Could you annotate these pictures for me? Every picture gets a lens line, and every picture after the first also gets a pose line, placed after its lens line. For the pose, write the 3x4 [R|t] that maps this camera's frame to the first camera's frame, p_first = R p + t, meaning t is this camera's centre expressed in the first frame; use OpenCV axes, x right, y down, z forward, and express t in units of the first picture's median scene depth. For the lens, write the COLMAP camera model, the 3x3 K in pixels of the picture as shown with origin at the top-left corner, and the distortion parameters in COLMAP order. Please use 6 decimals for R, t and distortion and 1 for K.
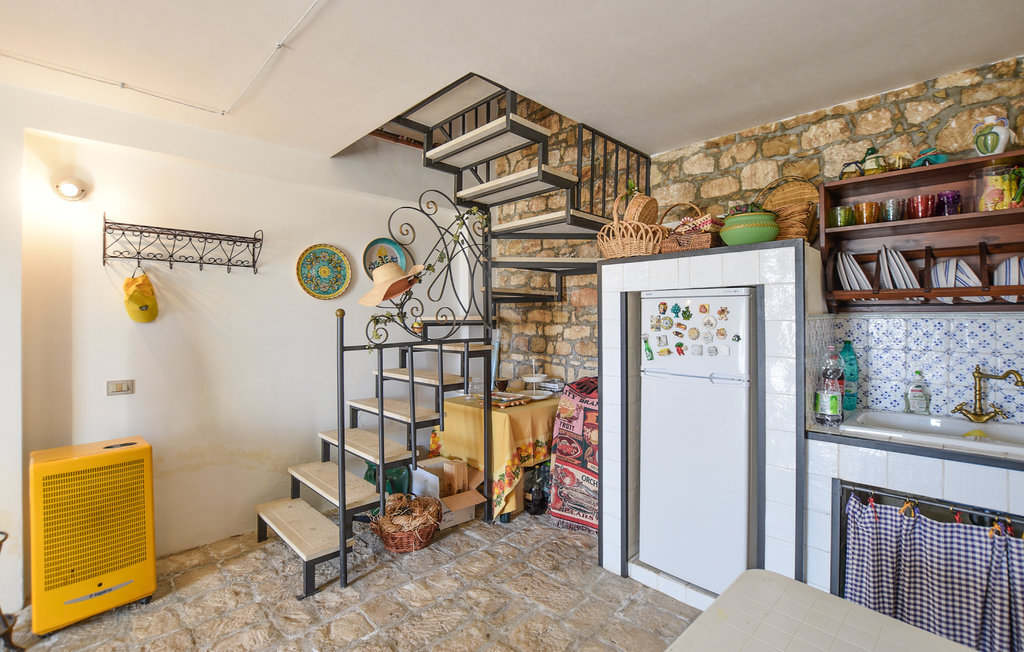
lens RADIAL K [[459.3, 0, 513.5], [0, 459.3, 314.3], [0, 0, 1]] dist [-0.029640, 0.001310]
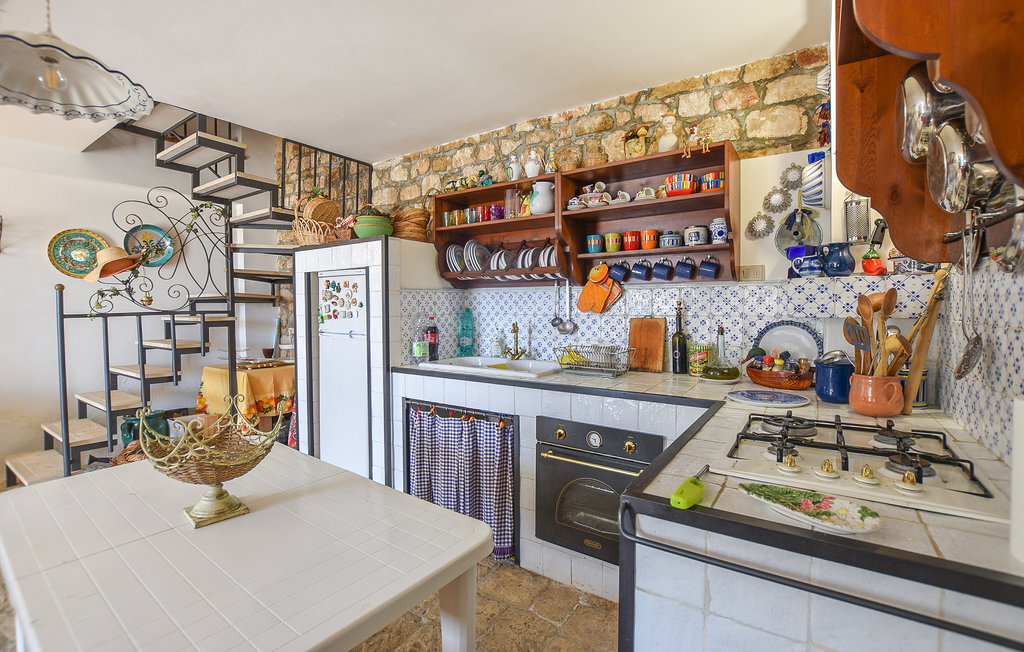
lens RADIAL K [[459.3, 0, 526.9], [0, 459.3, 319.8], [0, 0, 1]] dist [-0.029640, 0.001310]
pose [[0.979694, -0.008160, 0.200331, 0.618423], [0.000243, 0.999219, 0.039514, 0.036893], [-0.200497, -0.038663, 0.978931, -0.425523]]
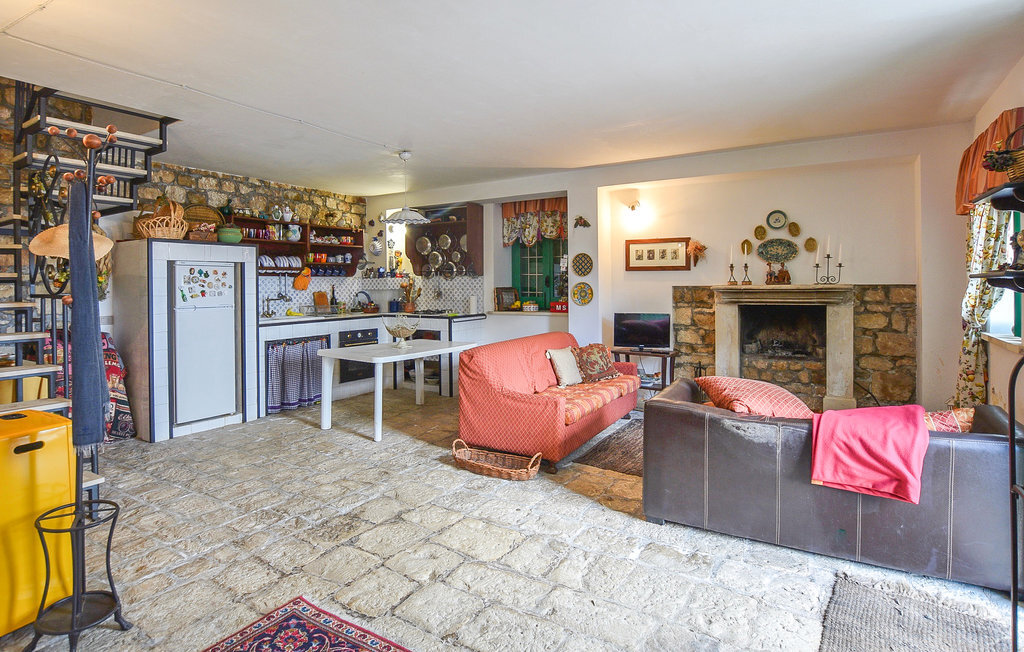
lens RADIAL K [[523.0, 0, 502.0], [0, 523.0, 277.7], [0, 0, 1]] dist [-0.010344, -0.002401]
pose [[-0.239134, 0.012346, 0.970908, -1.866605], [-0.002172, 0.999910, -0.013250, 0.035080], [-0.970984, -0.005277, -0.239085, 0.314698]]
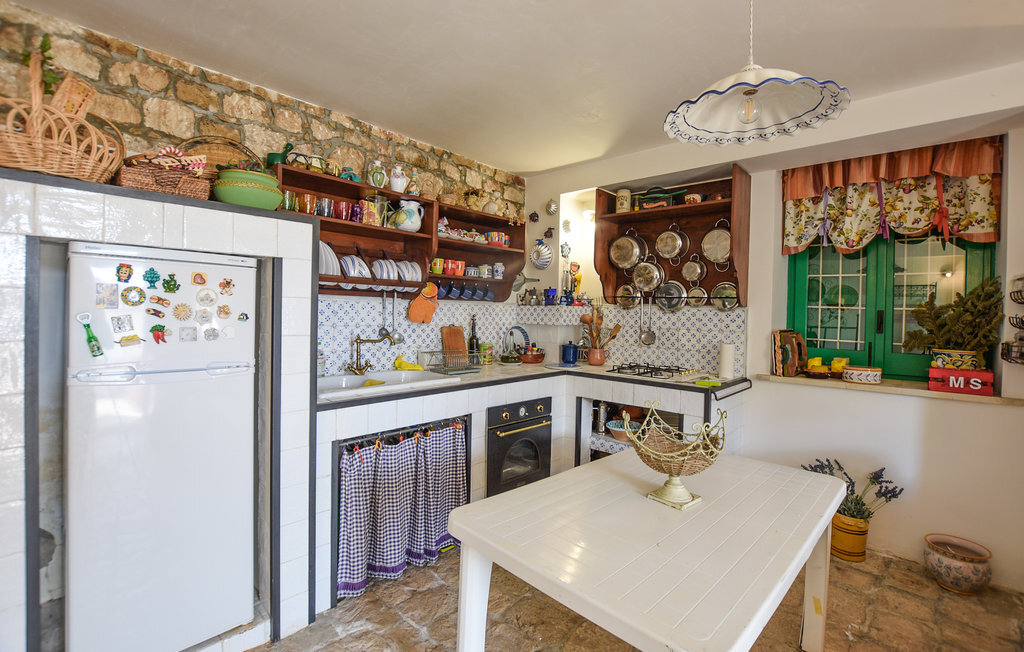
lens RADIAL K [[459.3, 0, 524.9], [0, 459.3, 308.5], [0, 0, 1]] dist [-0.029640, 0.001310]
pose [[-0.068684, 0.005839, 0.997621, -0.339001], [-0.031950, 0.999457, -0.008050, 0.023327], [-0.997127, -0.032427, -0.068460, 0.467756]]
